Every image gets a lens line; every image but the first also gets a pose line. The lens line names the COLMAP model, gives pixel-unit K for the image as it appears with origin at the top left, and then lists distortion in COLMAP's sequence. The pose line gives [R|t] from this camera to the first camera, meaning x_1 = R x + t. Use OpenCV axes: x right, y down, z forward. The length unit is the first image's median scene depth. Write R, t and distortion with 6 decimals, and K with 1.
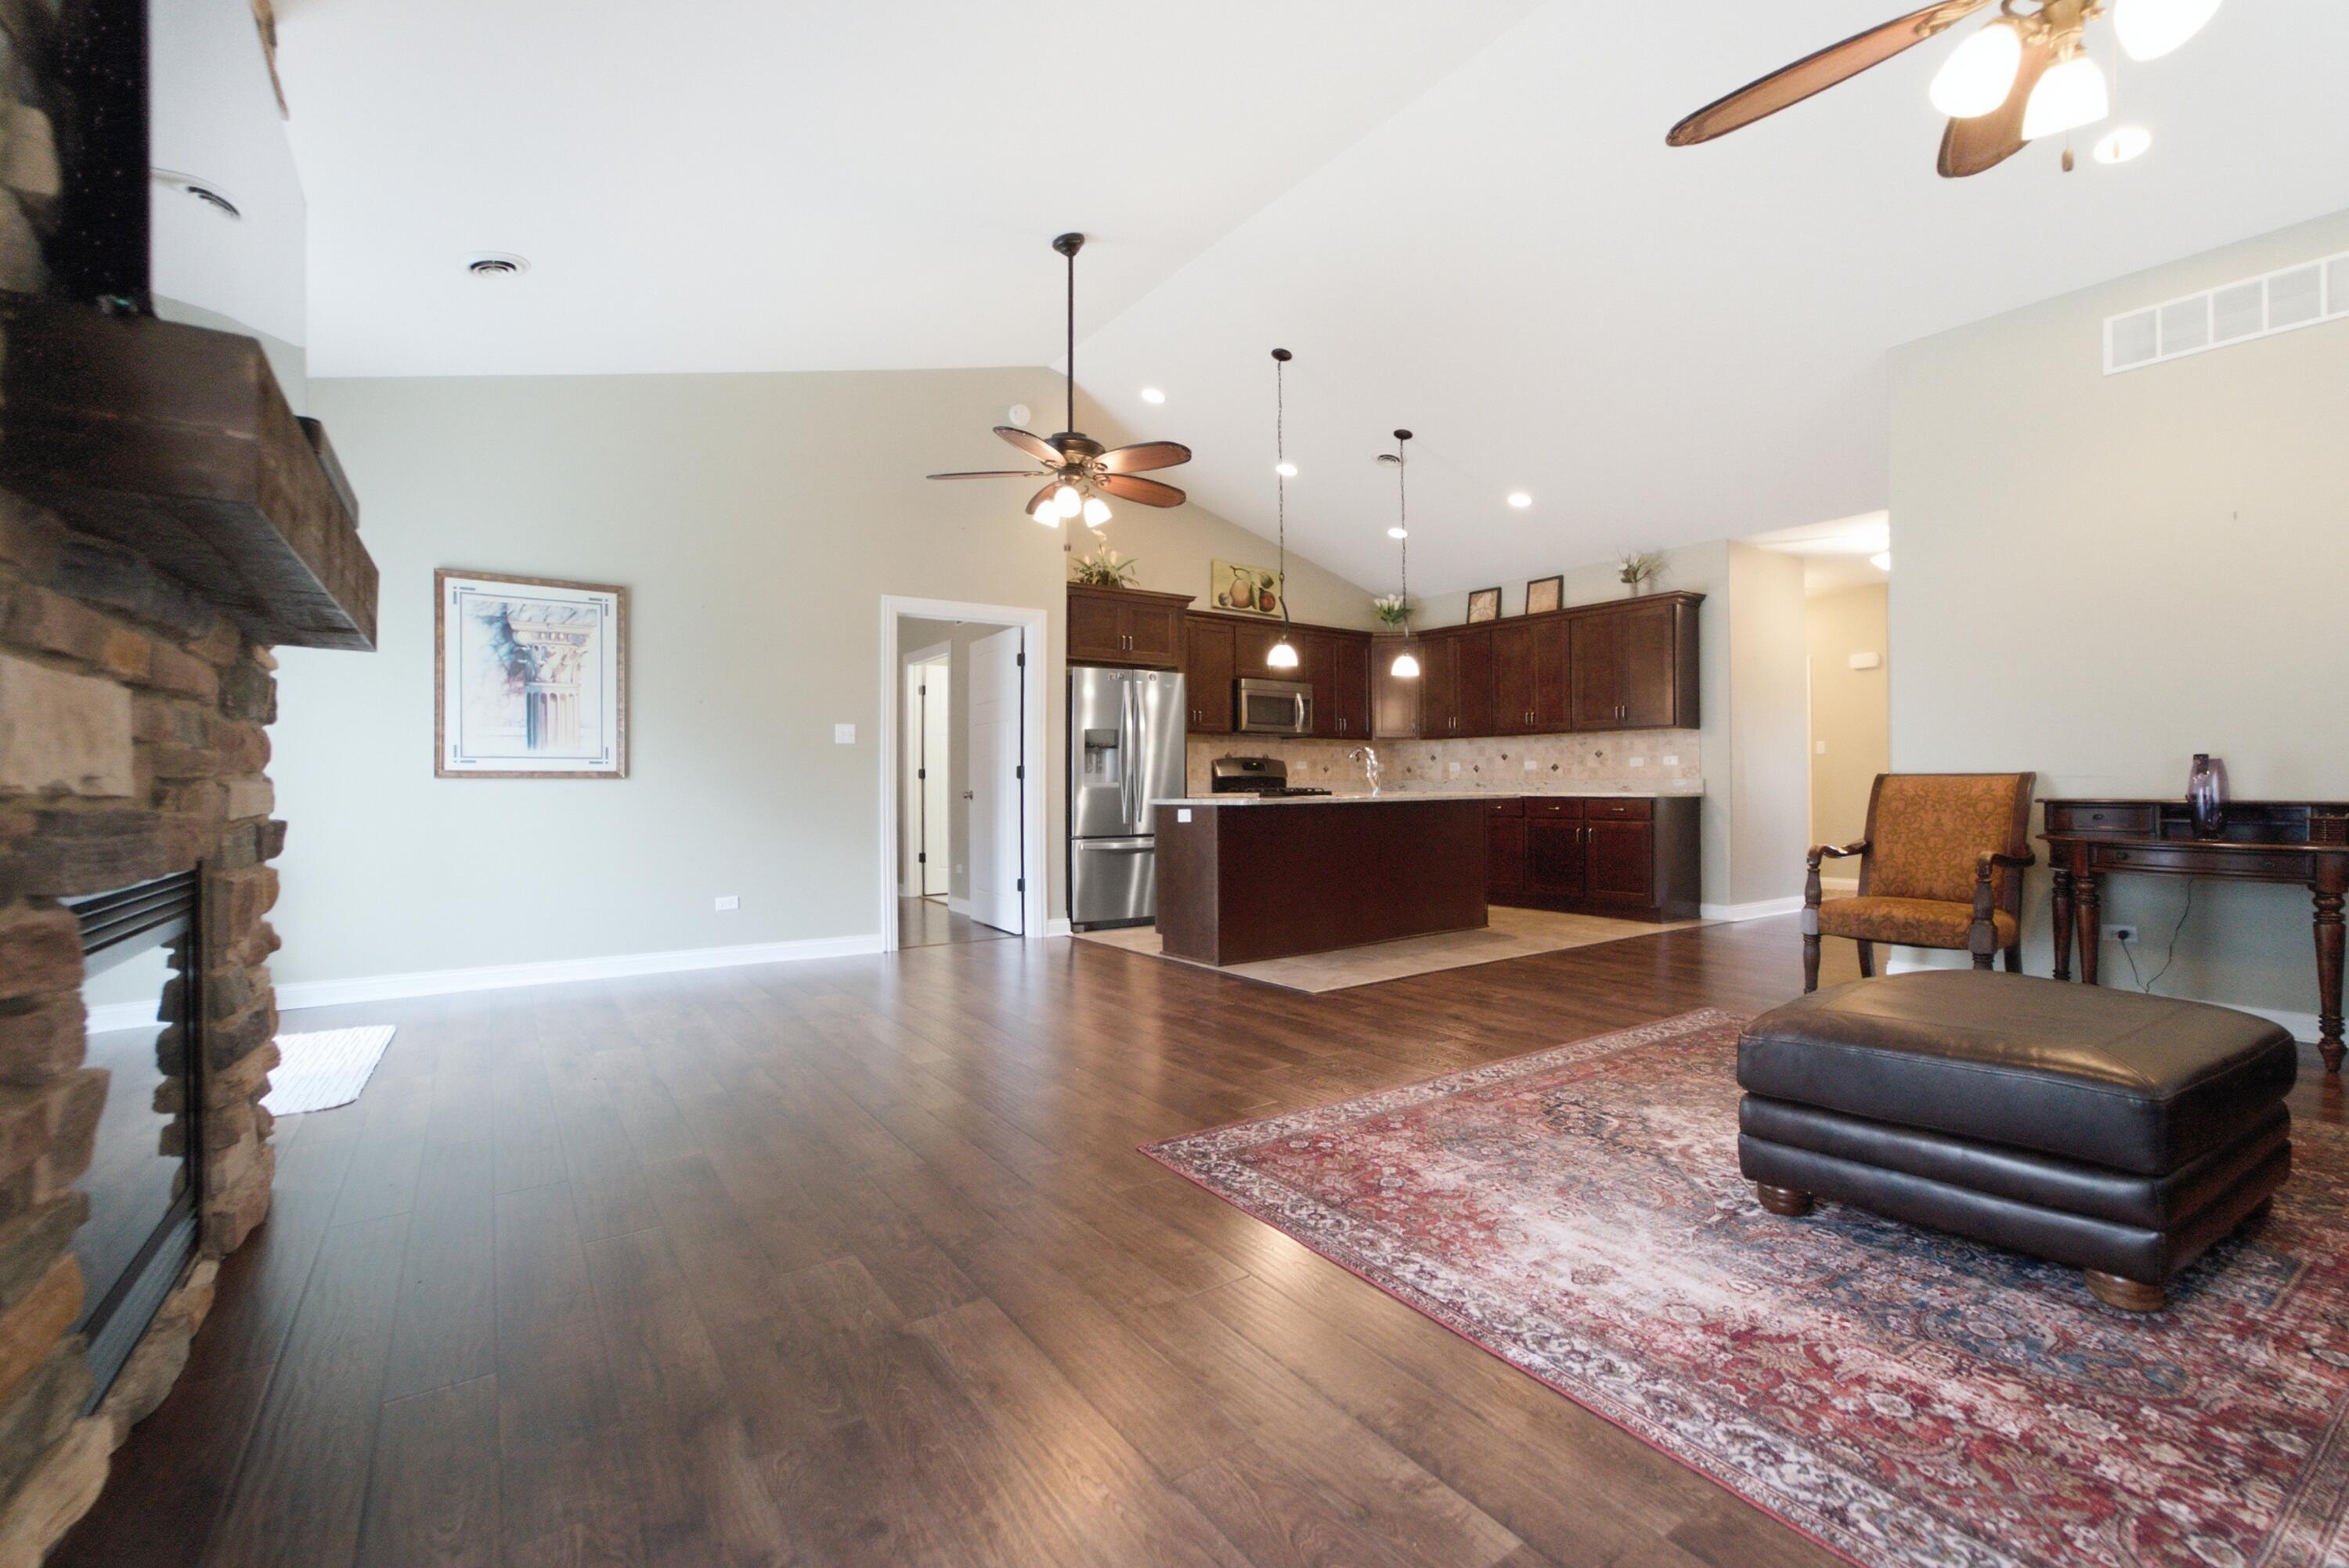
lens RADIAL K [[988.9, 0, 1174.5], [0, 988.9, 784.0], [0, 0, 1]] dist [-0.000126, -0.000018]
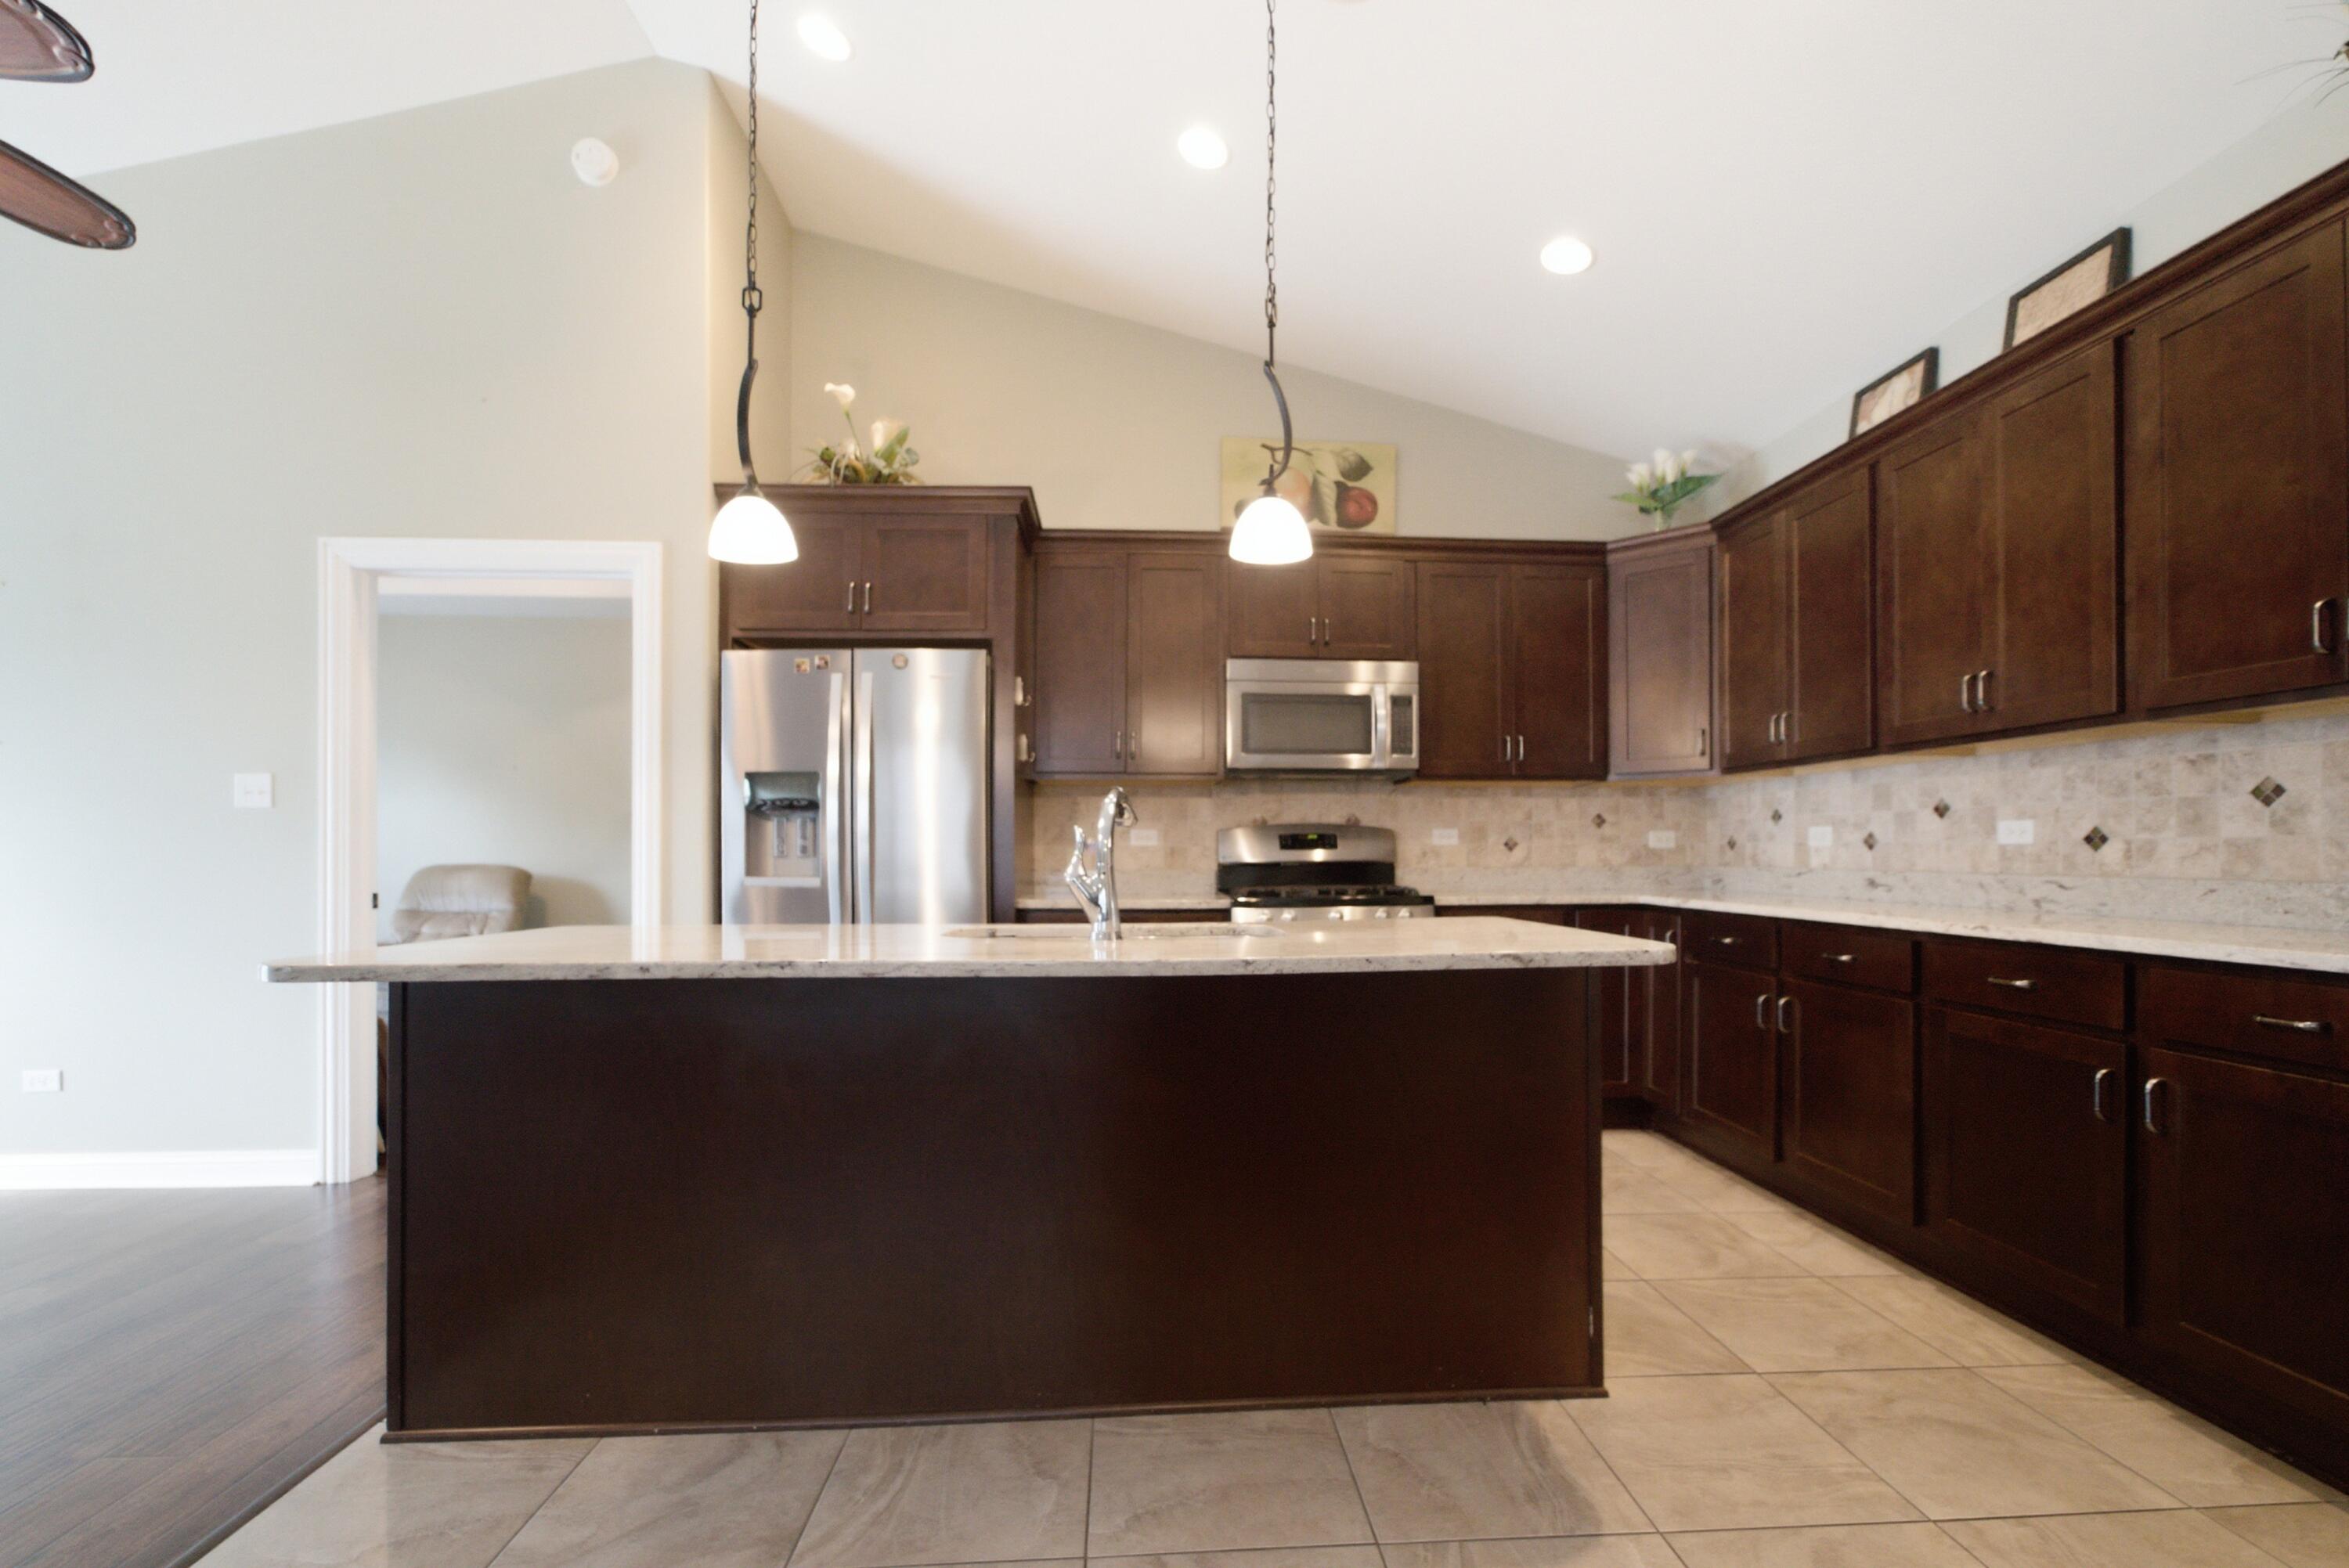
lens RADIAL K [[972.6, 0, 1183.8], [0, 972.6, 861.7], [0, 0, 1]] dist [-0.000180, -0.000059]
pose [[0.854935, 0.004042, -0.518720, 0.288213], [0.001823, 0.999940, 0.010796, -0.012949], [0.518733, -0.010176, 0.854876, 0.562213]]
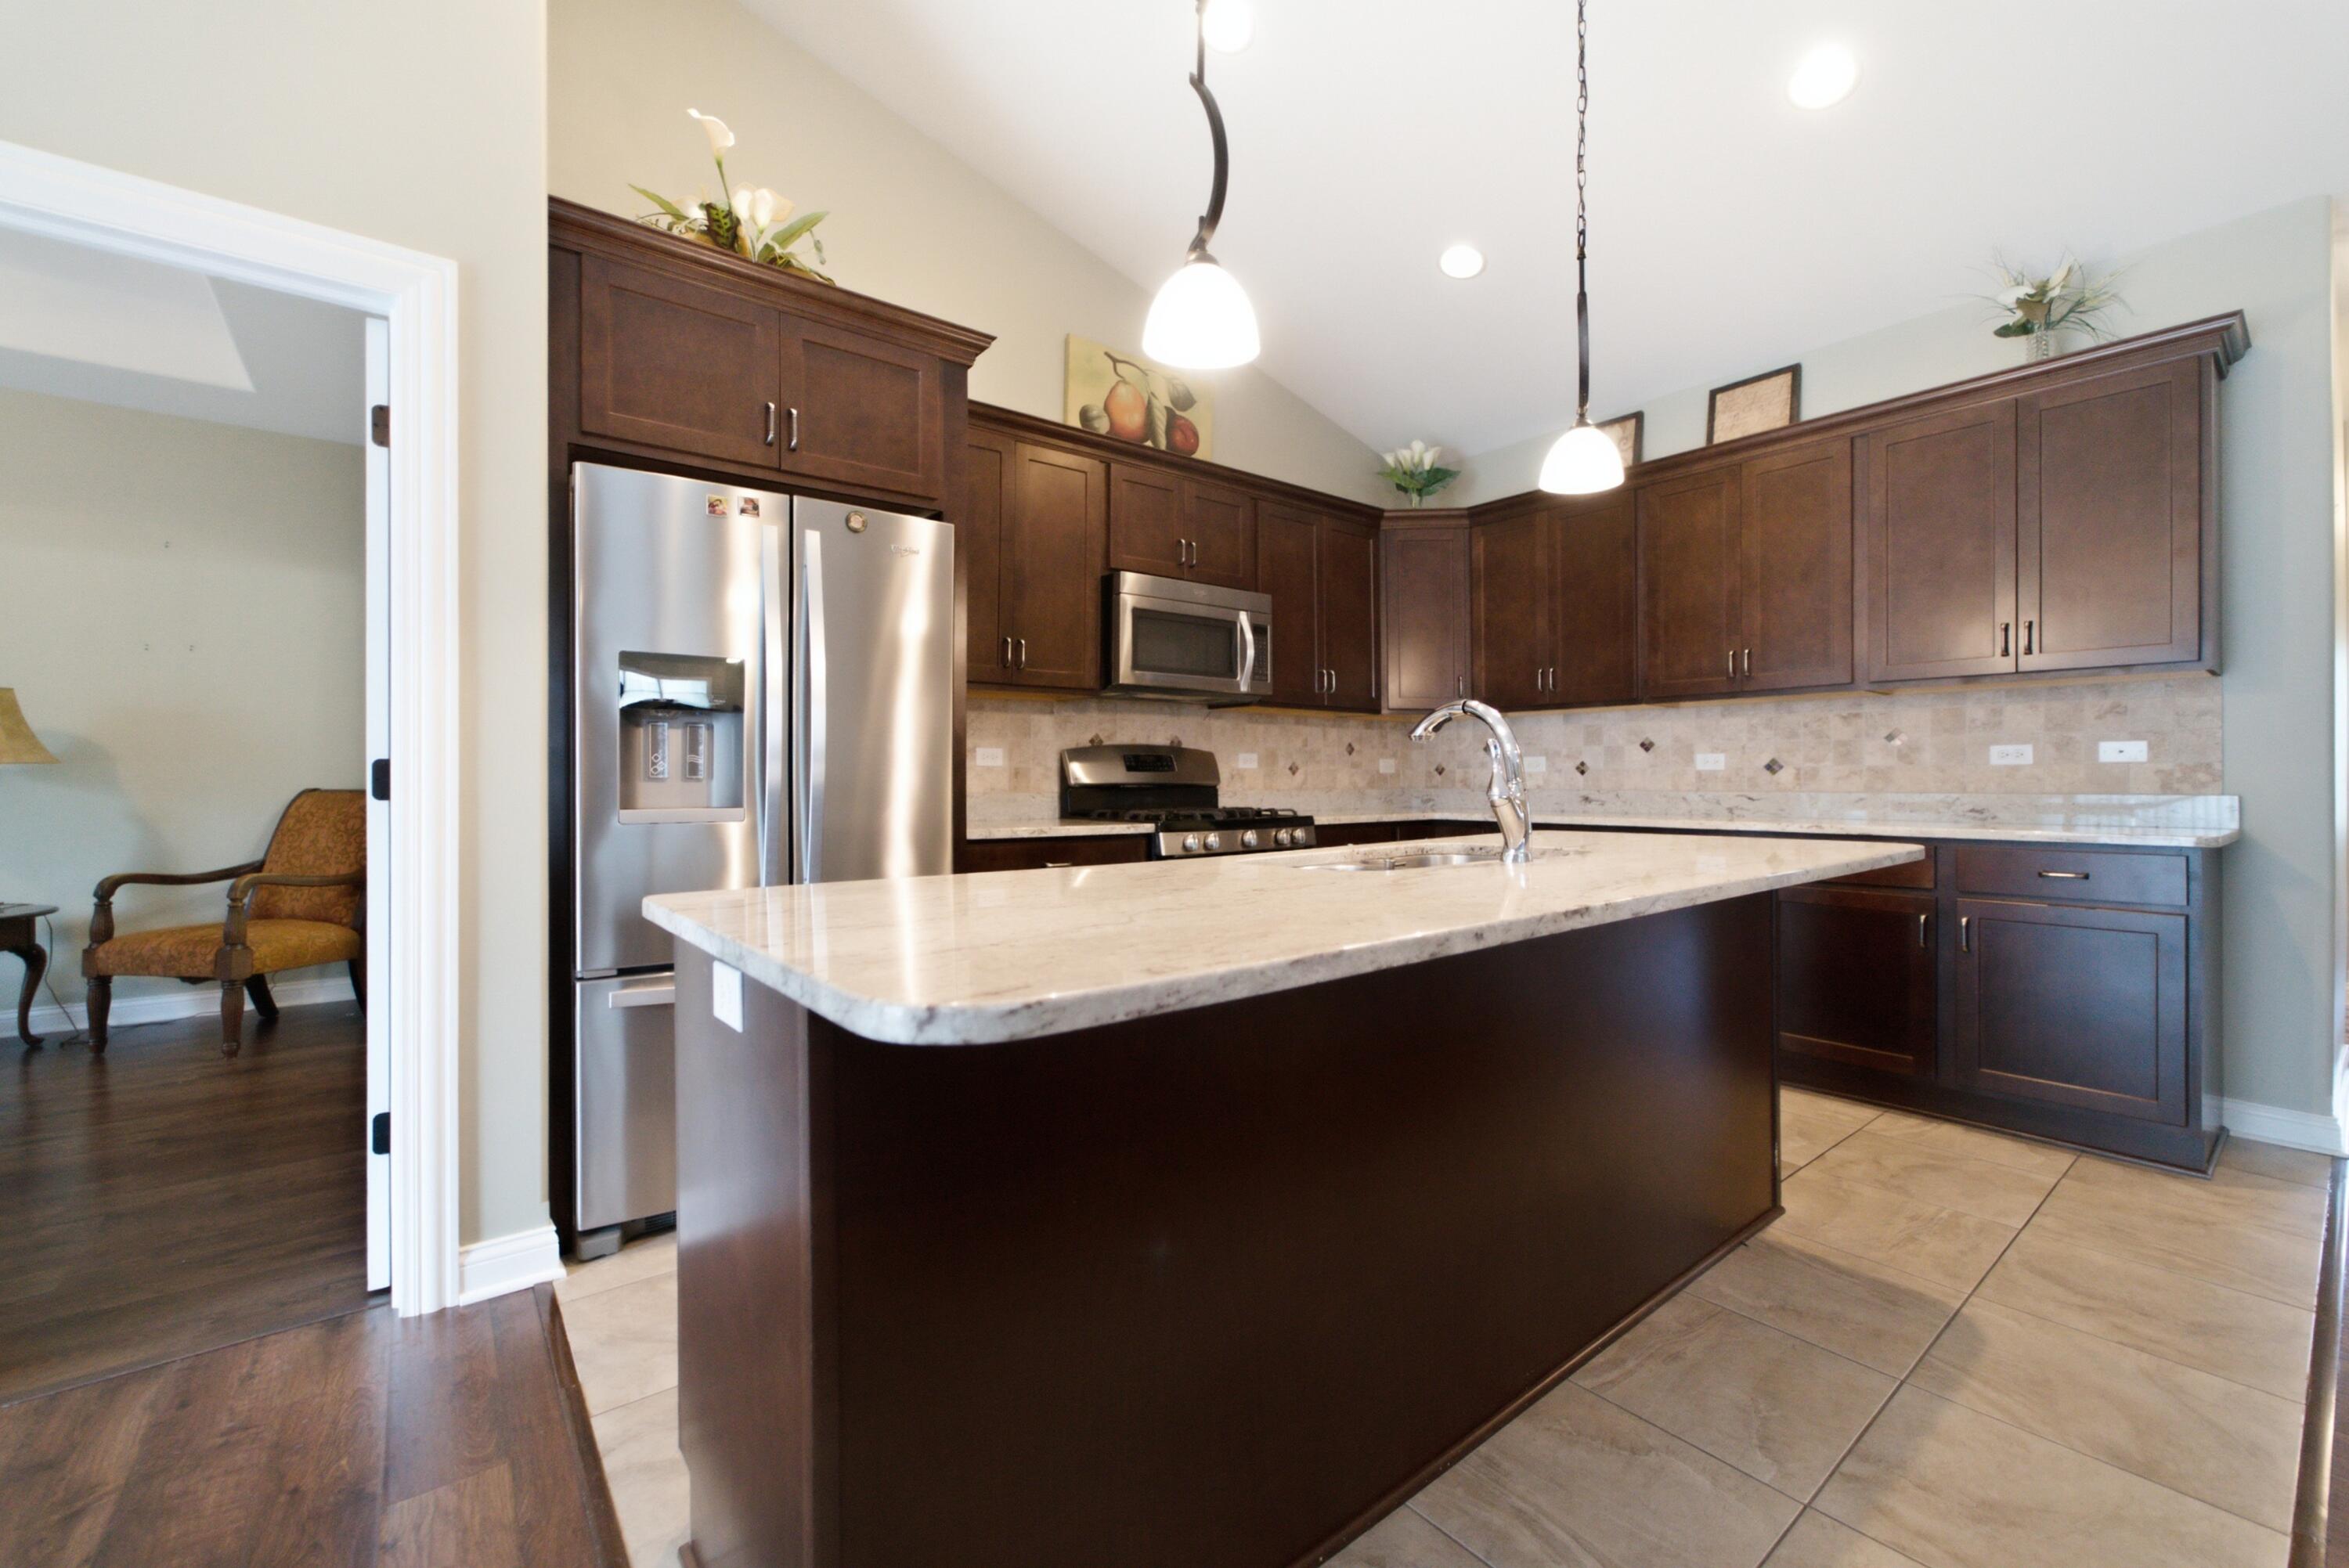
lens RADIAL K [[941.4, 0, 1174.5], [0, 941.4, 784.0], [0, 0, 1]] dist [-0.015184, -0.000088]
pose [[0.998233, 0.001772, 0.059387, 0.065668], [-0.001960, 0.999993, 0.003112, -0.008901], [-0.059381, -0.003223, 0.998230, 0.550347]]
